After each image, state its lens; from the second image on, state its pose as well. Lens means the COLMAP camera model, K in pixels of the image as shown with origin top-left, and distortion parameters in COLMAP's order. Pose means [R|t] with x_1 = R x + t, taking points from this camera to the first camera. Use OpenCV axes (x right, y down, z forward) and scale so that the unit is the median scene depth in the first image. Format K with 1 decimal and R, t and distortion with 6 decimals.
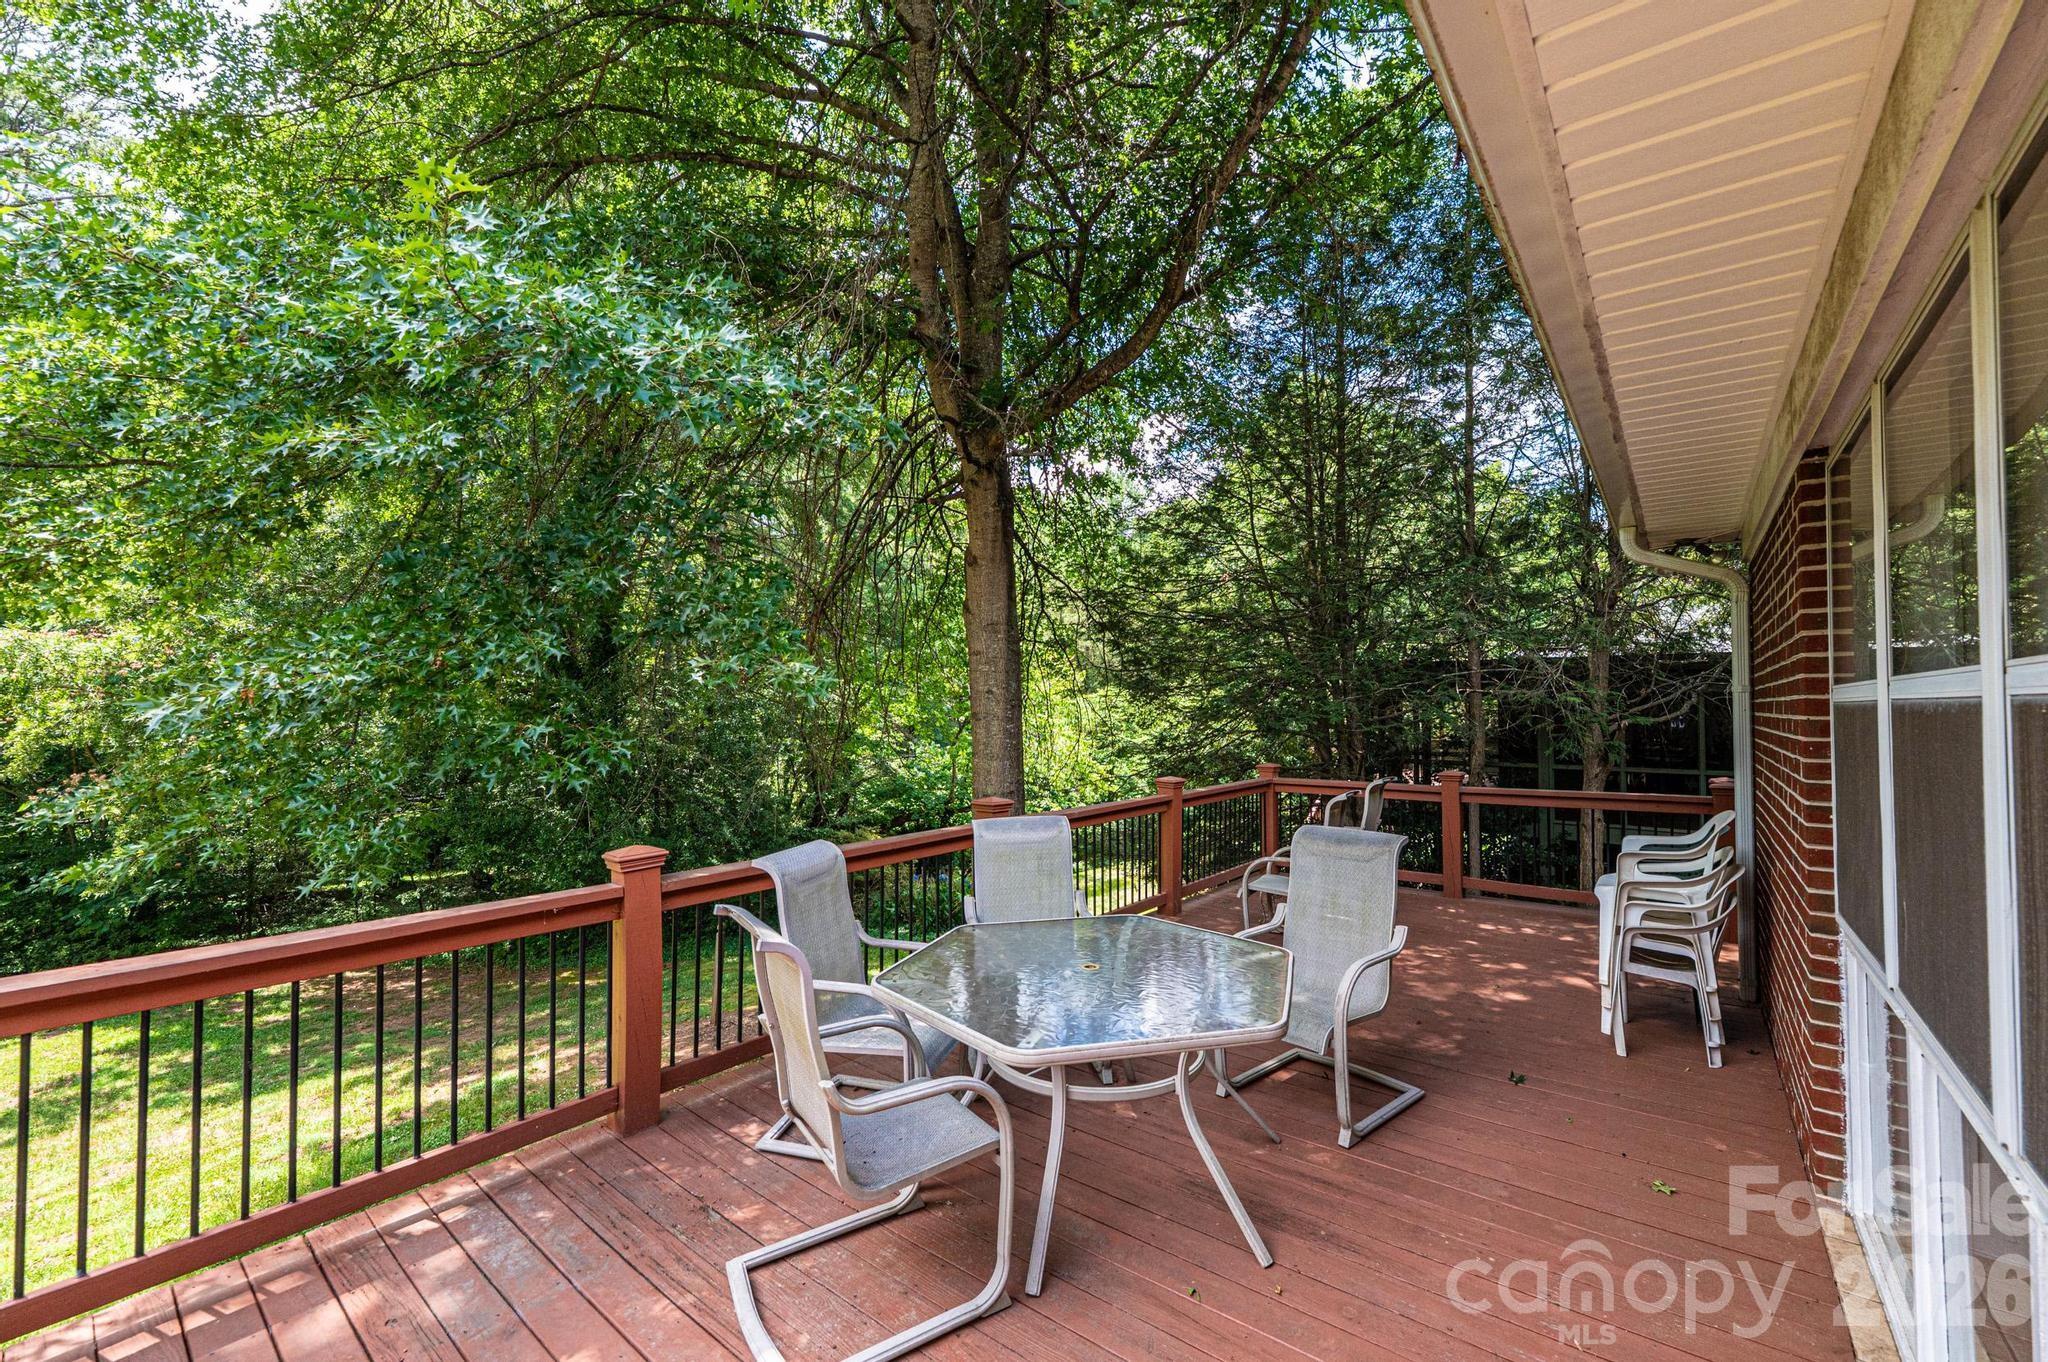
lens RADIAL K [[817.3, 0, 1018.3], [0, 817.3, 686.7], [0, 0, 1]] dist [-0.000753, -0.000097]
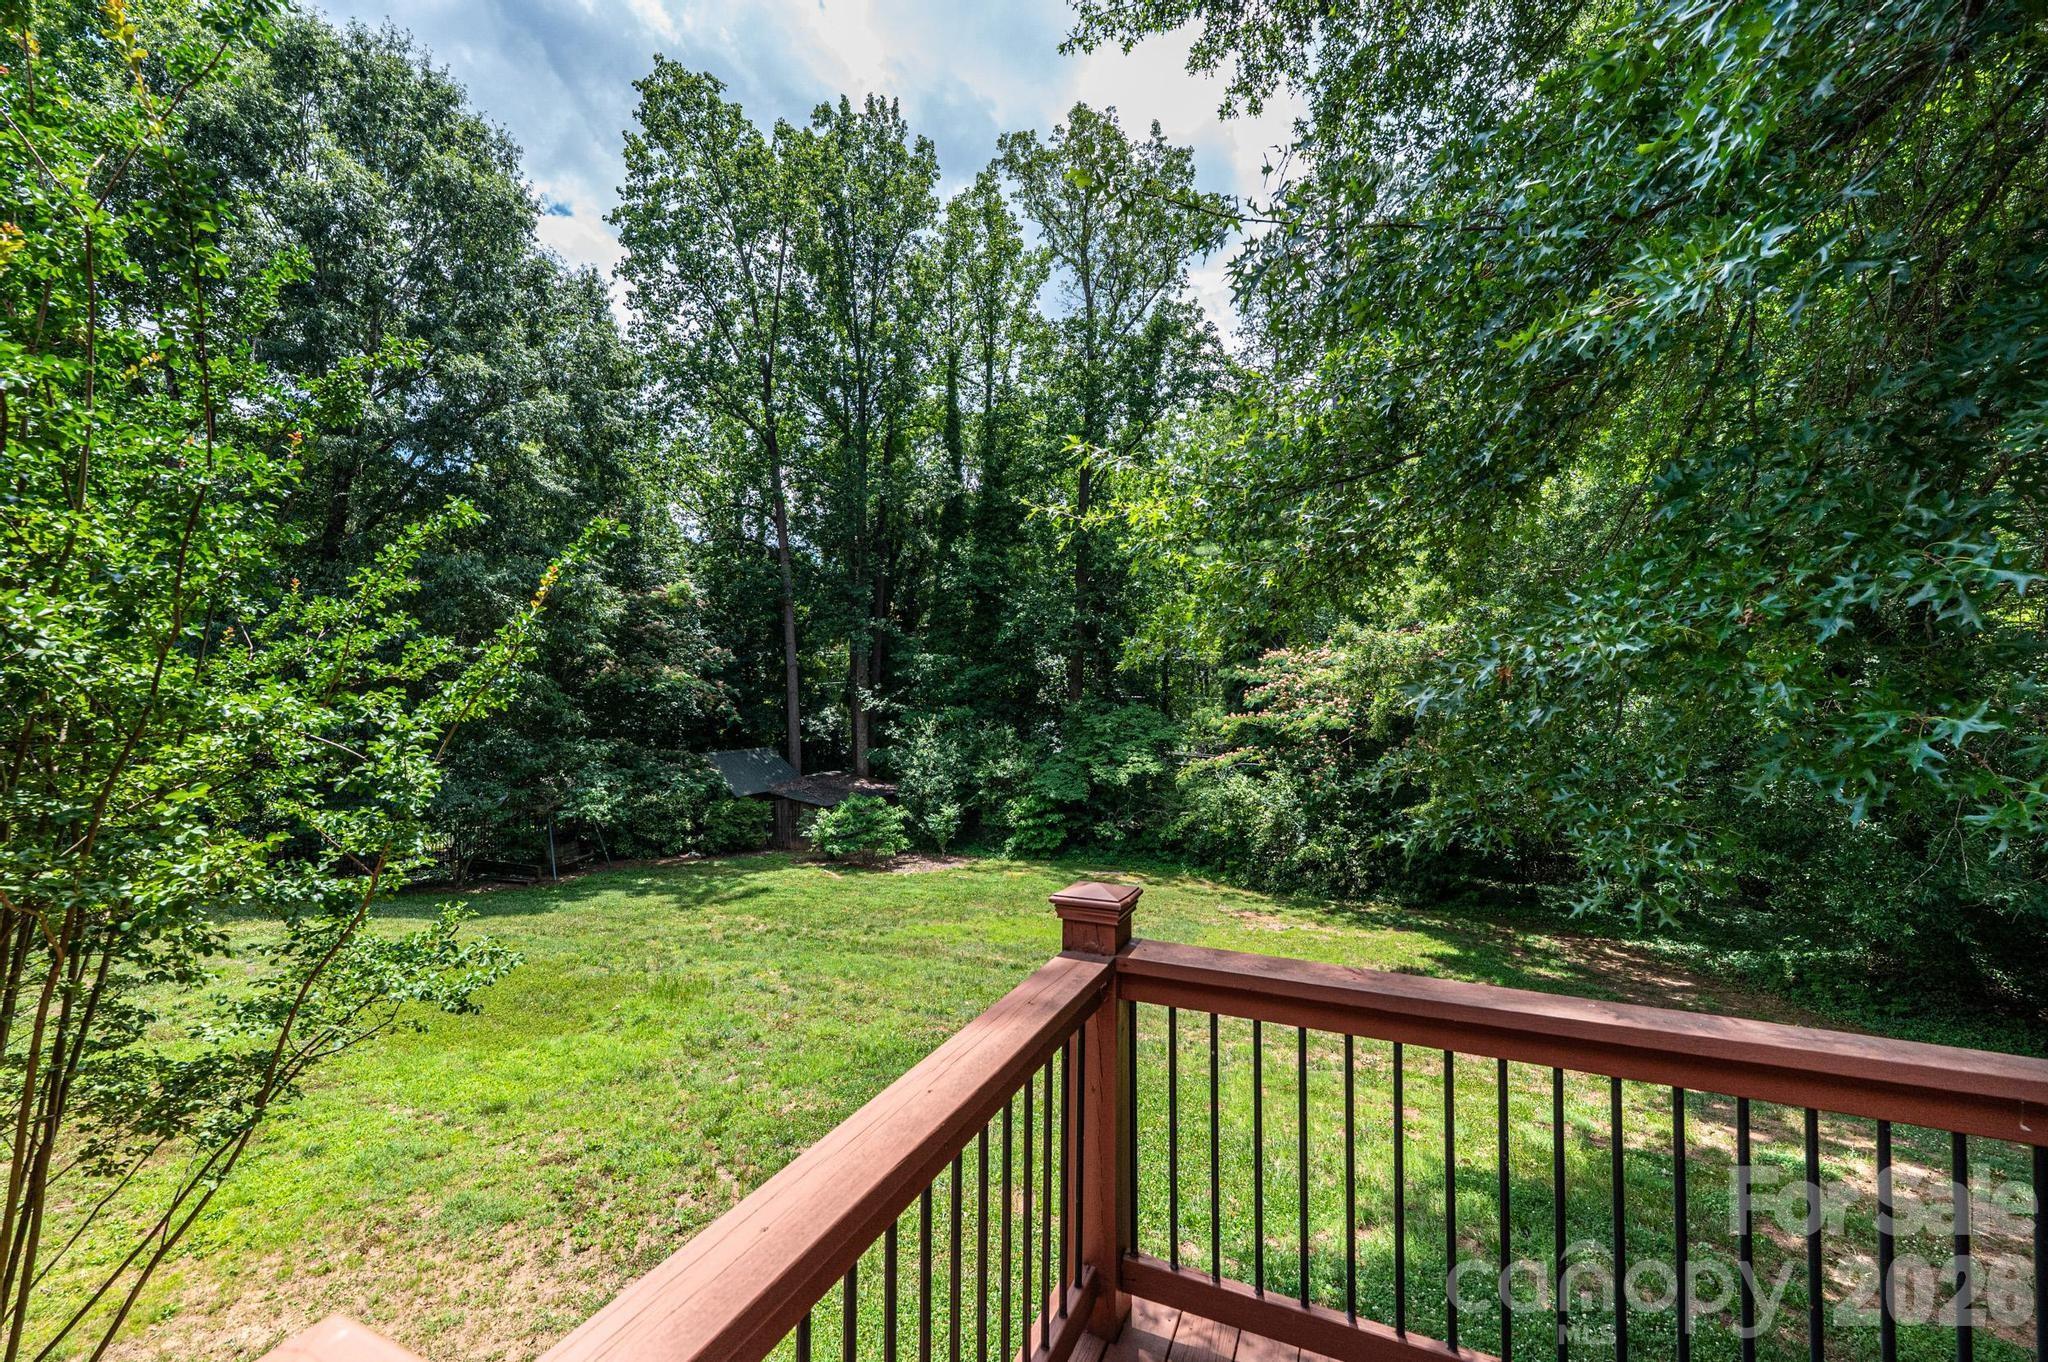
lens RADIAL K [[814.8, 0, 1024.0], [0, 814.8, 681.0], [0, 0, 1]] dist [-0.000854, -0.000041]
pose [[0.265995, -0.014936, -0.963859, -0.236514], [0.037209, 0.999294, -0.005216, 0.003103], [0.963256, -0.034477, 0.266363, 0.265638]]
